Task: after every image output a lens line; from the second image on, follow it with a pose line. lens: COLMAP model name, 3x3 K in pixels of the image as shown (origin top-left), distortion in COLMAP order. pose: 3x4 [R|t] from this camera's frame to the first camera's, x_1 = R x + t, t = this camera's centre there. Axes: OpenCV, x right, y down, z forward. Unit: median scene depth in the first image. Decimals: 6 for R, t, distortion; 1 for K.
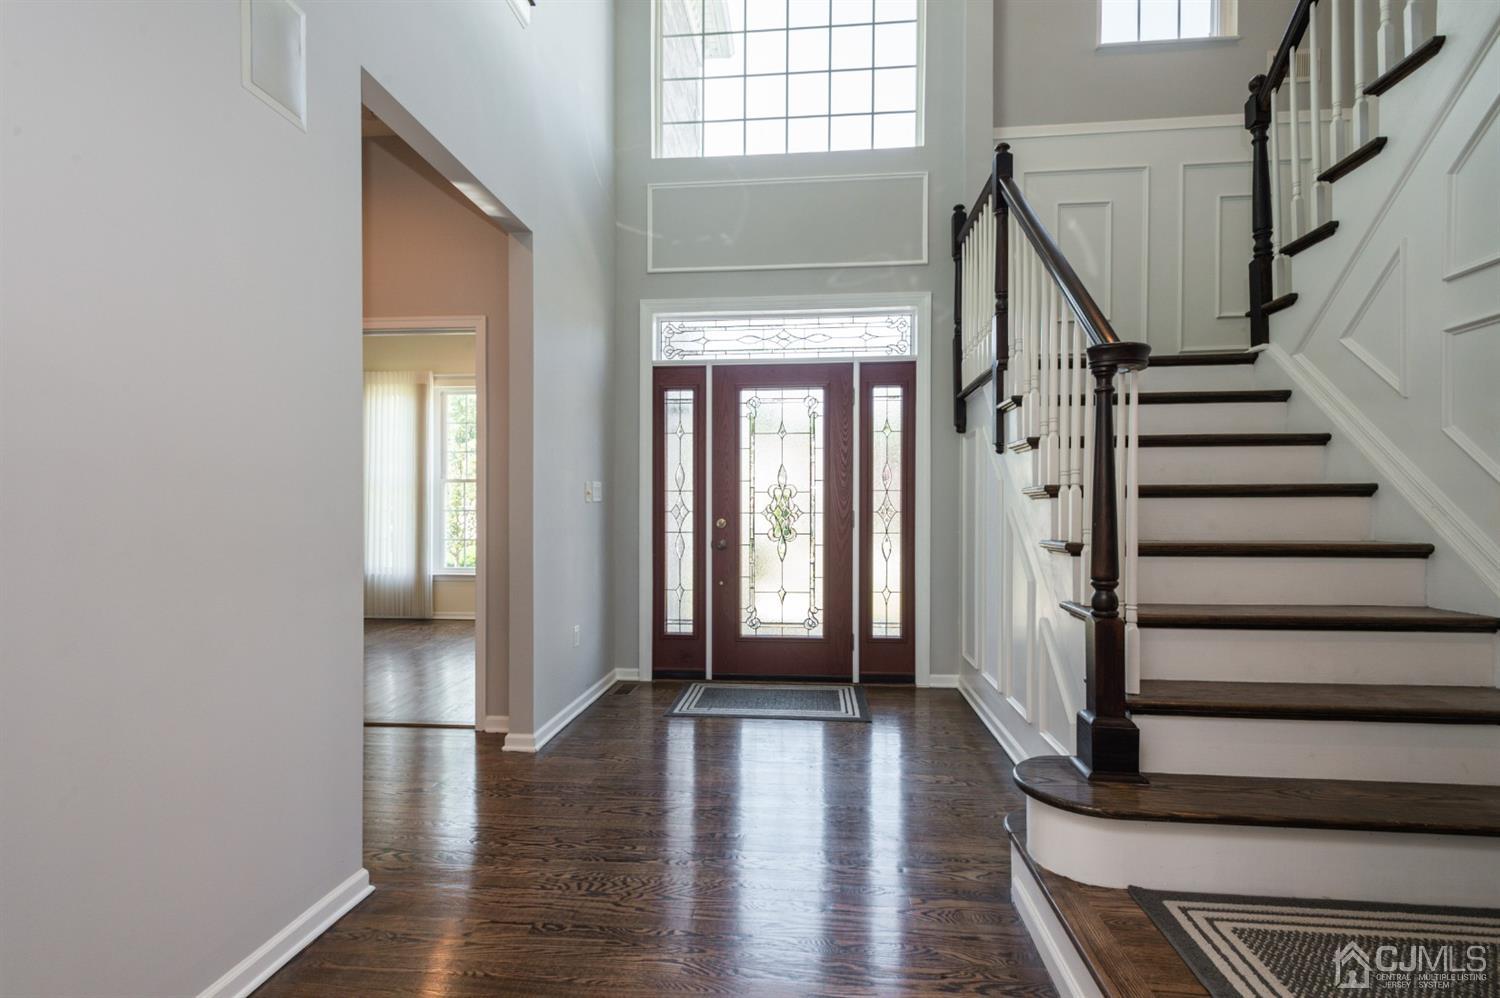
lens RADIAL K [[712.9, 0, 739.3], [0, 712.9, 501.9], [0, 0, 1]] dist [0.014903, -0.004161]
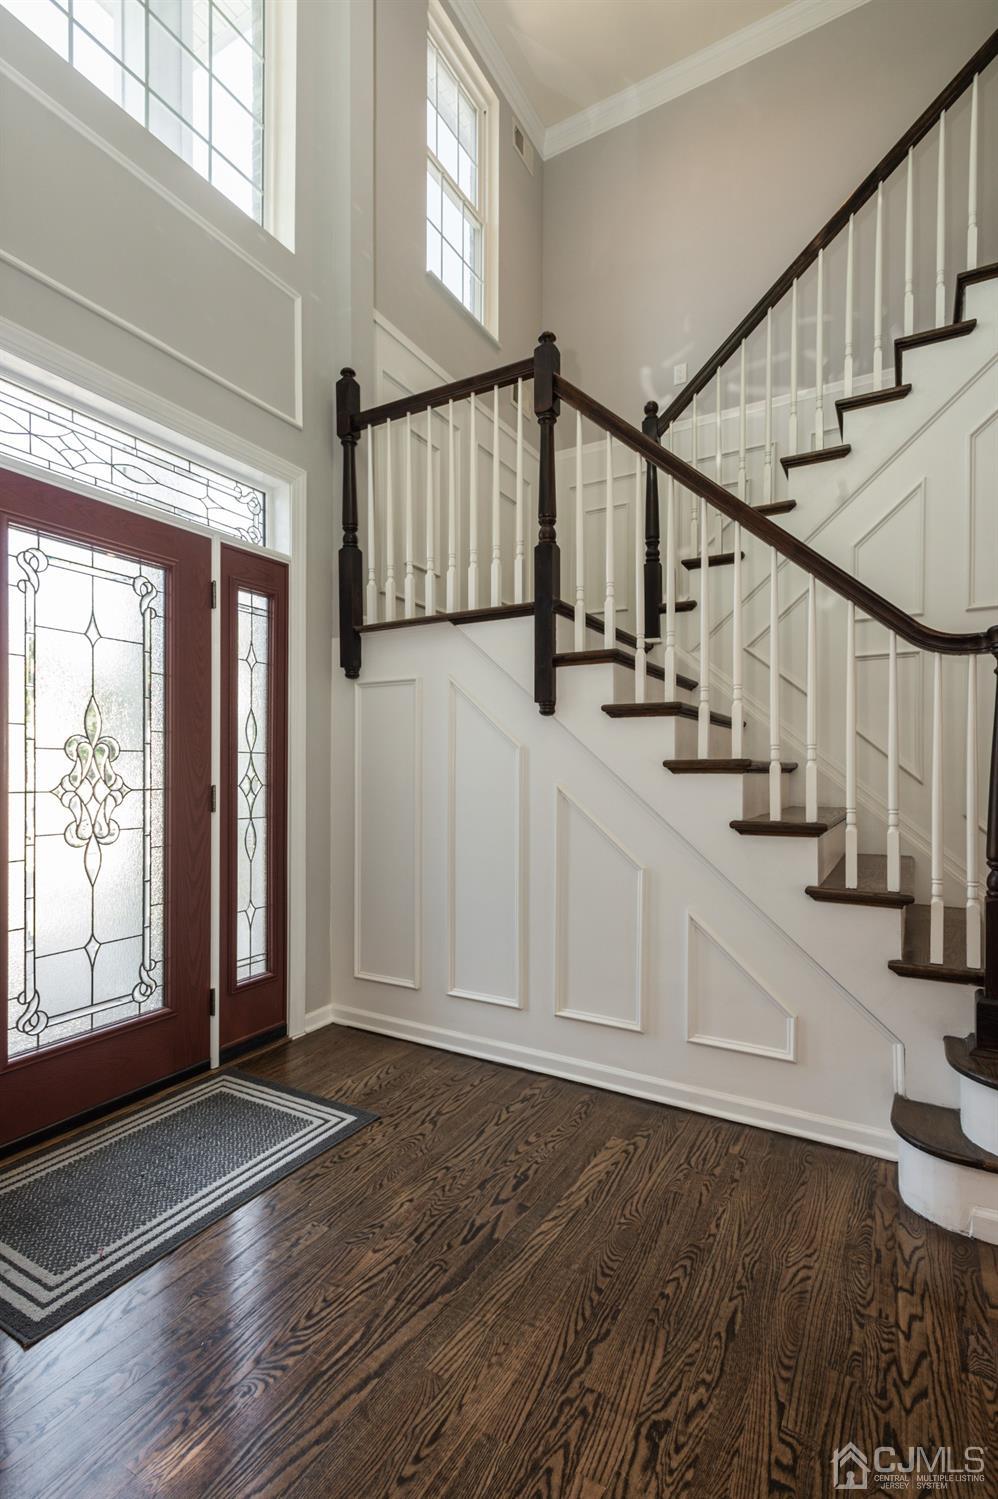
lens RADIAL K [[712.4, 0, 519.3], [0, 712.4, 770.9], [0, 0, 1]] dist [0.014903, -0.004161]
pose [[0.405246, 0.002693, 0.914204, -0.287096], [-0.012347, 0.999921, 0.002528, -0.004132], [-0.914124, -0.012312, 0.405247, 0.513538]]
